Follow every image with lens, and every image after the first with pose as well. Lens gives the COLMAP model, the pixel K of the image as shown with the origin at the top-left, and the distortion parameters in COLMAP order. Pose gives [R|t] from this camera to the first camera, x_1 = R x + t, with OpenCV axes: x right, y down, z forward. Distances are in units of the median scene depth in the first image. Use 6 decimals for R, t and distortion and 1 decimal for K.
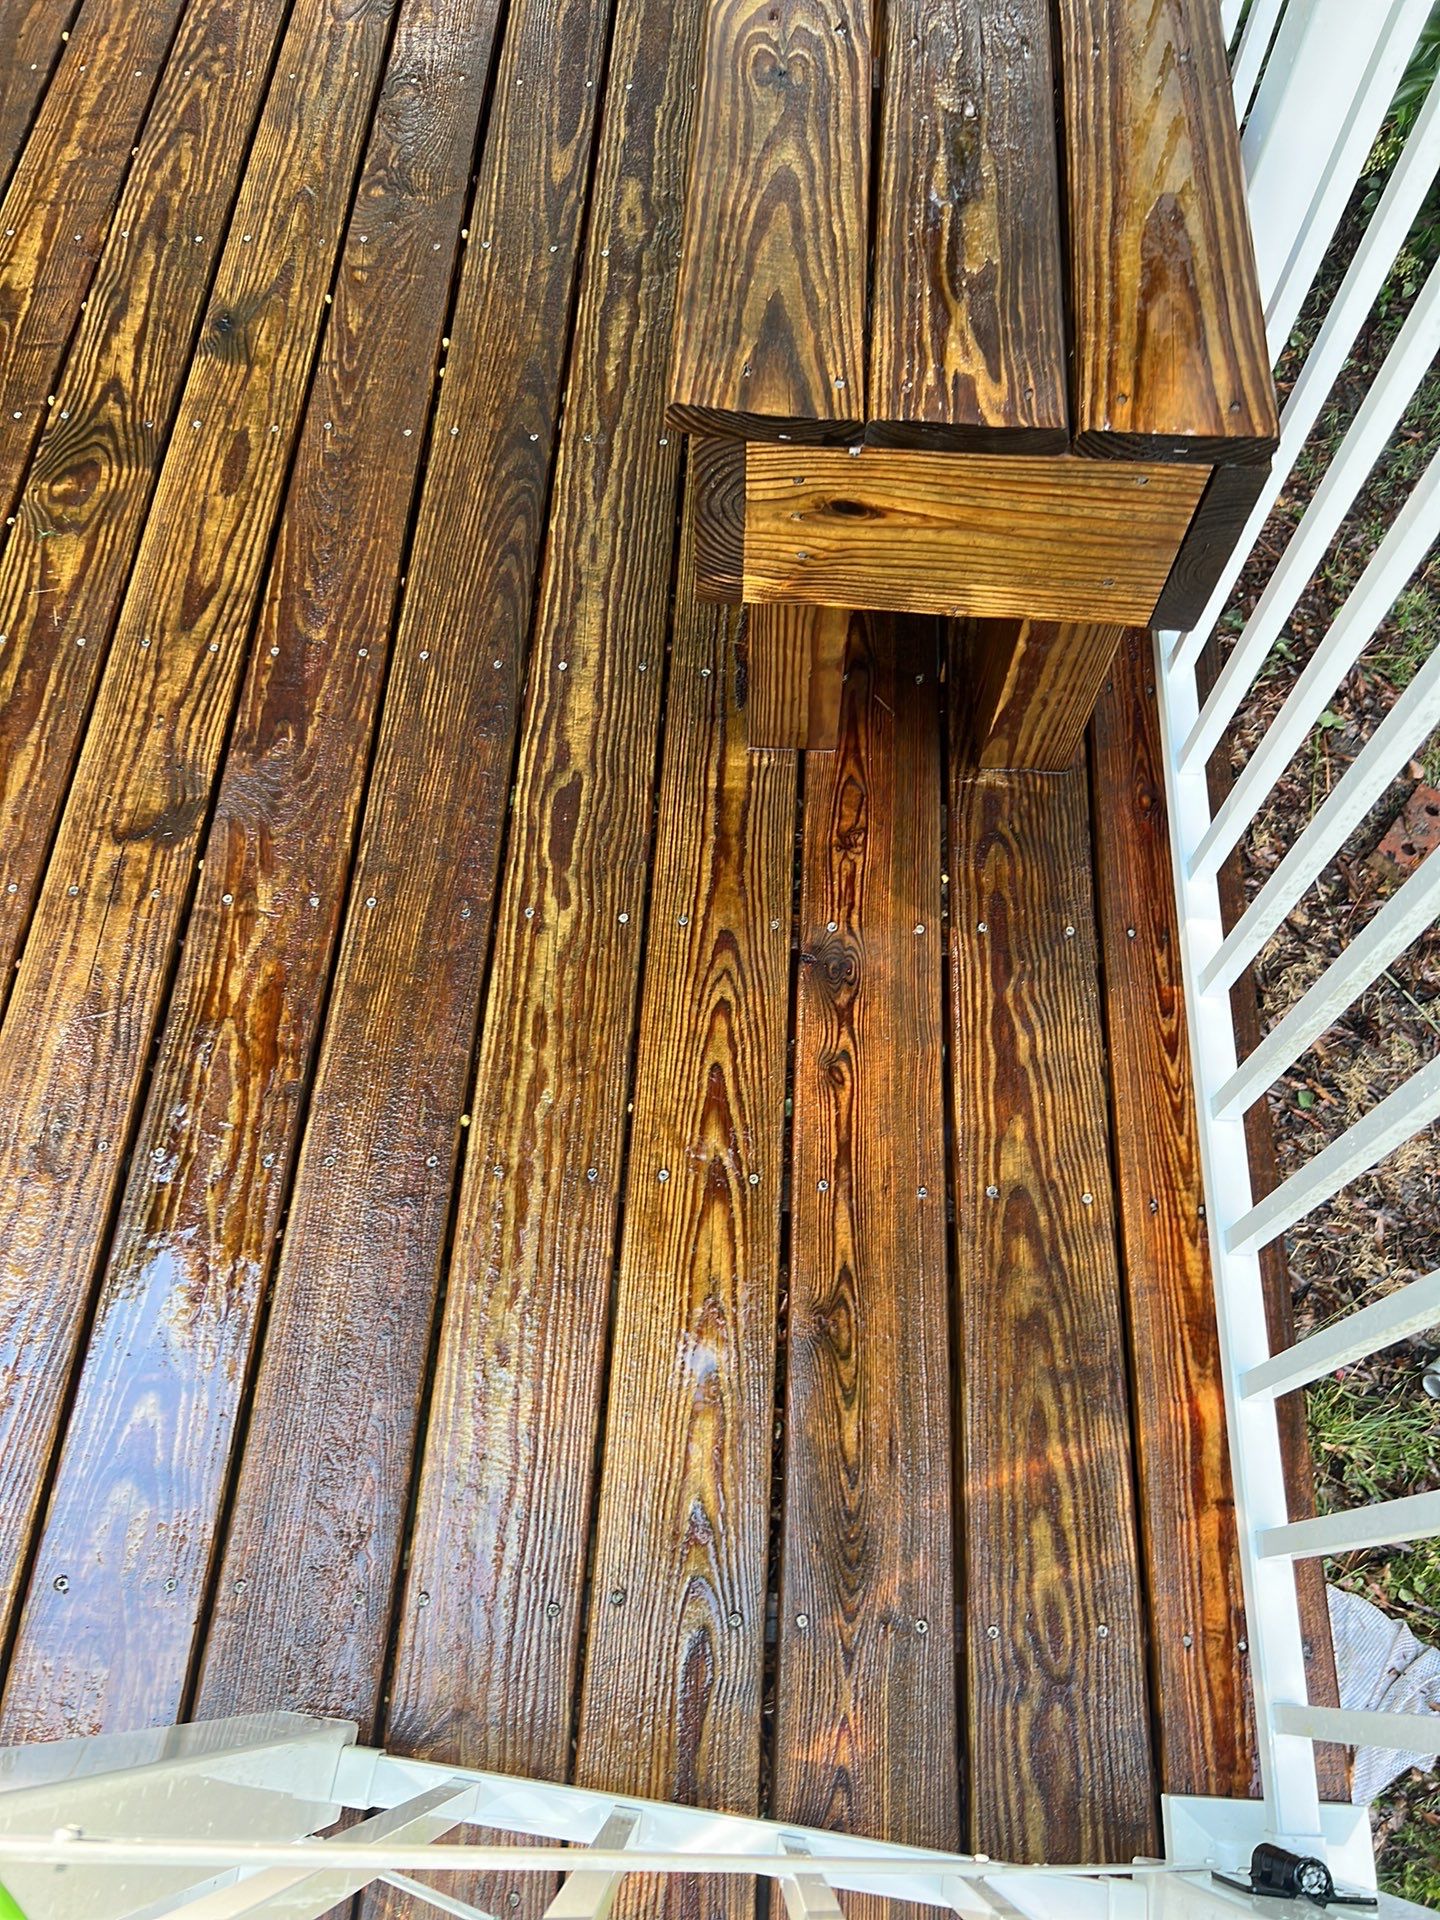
lens RADIAL K [[1445.8, 0, 723.5], [0, 1445.8, 979.5], [0, 0, 1]] dist [0.046040, -0.056758]
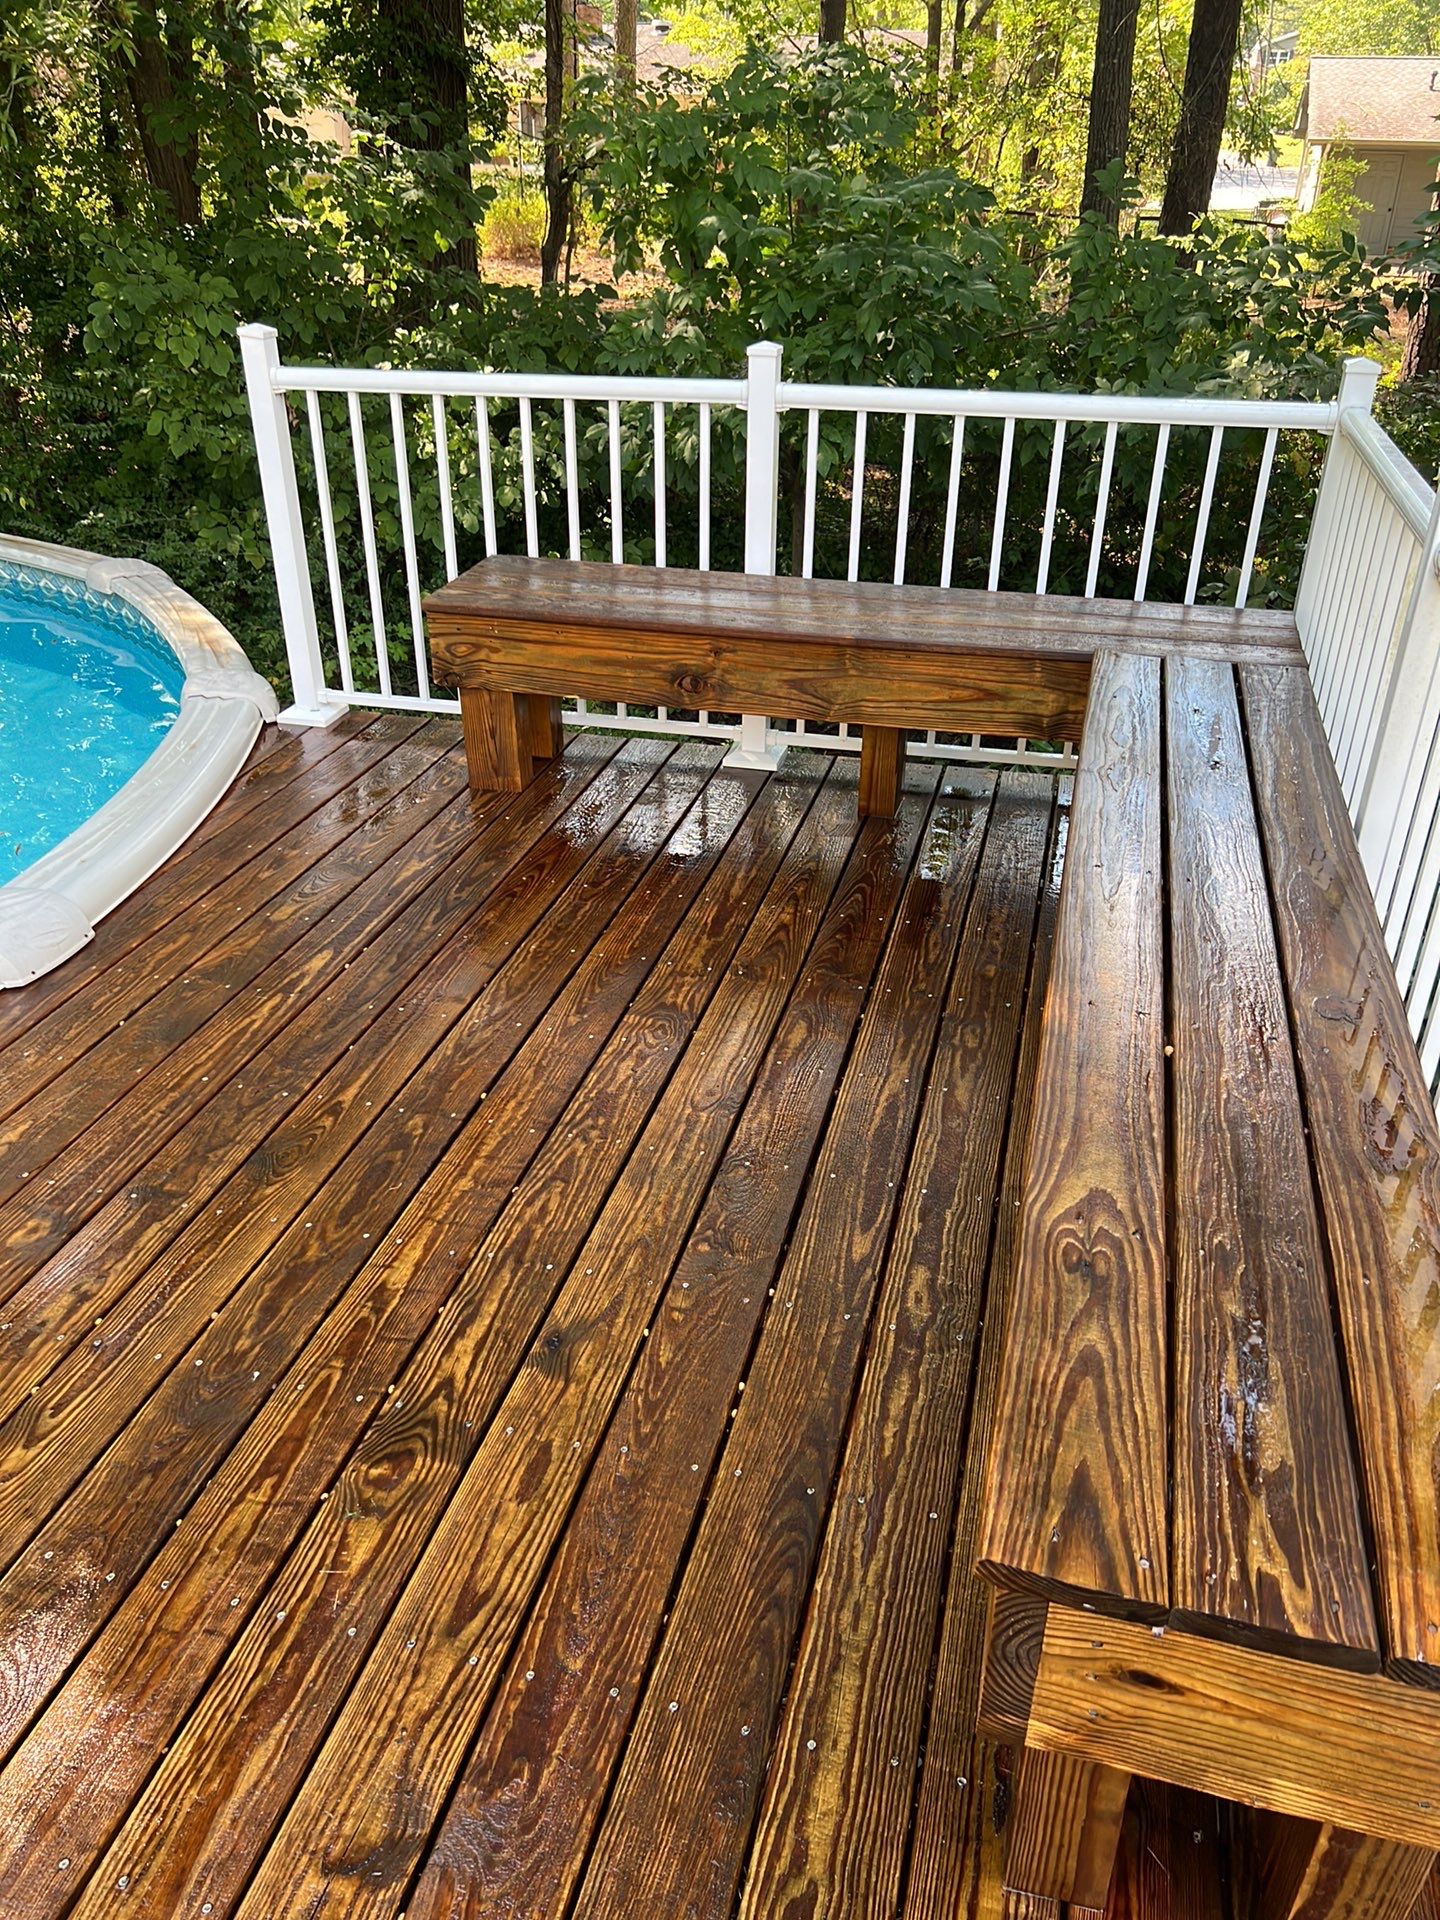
lens RADIAL K [[1445.8, 0, 723.5], [0, 1445.8, 979.5], [0, 0, 1]] dist [0.046040, -0.056758]
pose [[0.980554, 0.099004, -0.169445, -0.056008], [-0.179492, 0.801534, -0.570373, -0.062833], [0.079346, 0.589696, 0.803718, -0.082591]]
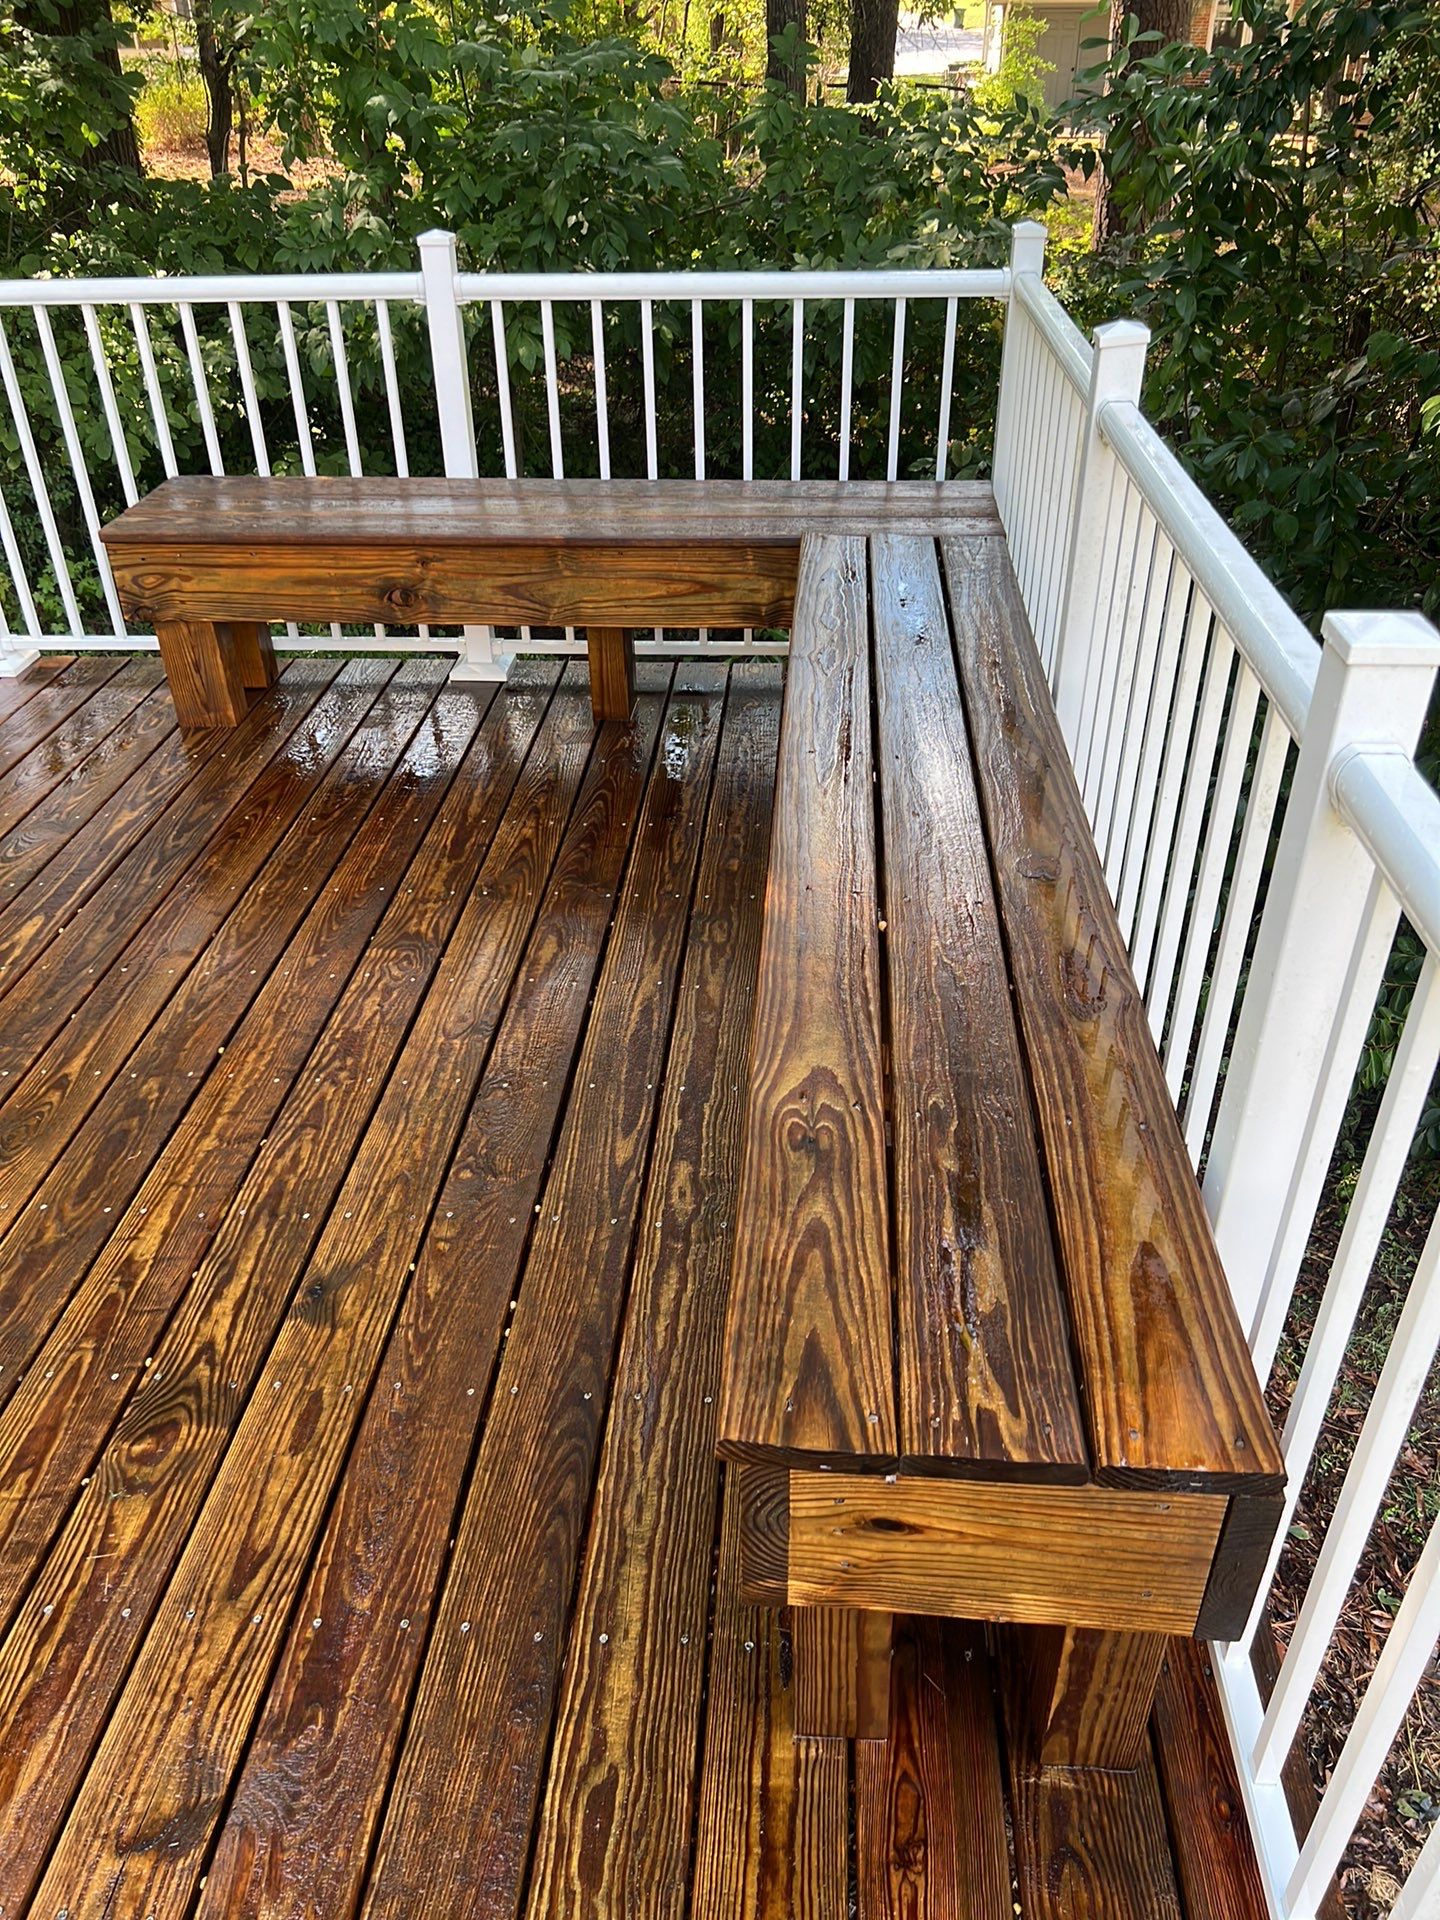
lens RADIAL K [[1445.8, 0, 723.5], [0, 1445.8, 979.5], [0, 0, 1]] dist [0.046040, -0.056758]
pose [[0.999741, -0.007108, -0.021628, -0.005222], [-0.005456, 0.847526, -0.530725, -0.072680], [0.022103, 0.530705, 0.847268, -0.076099]]
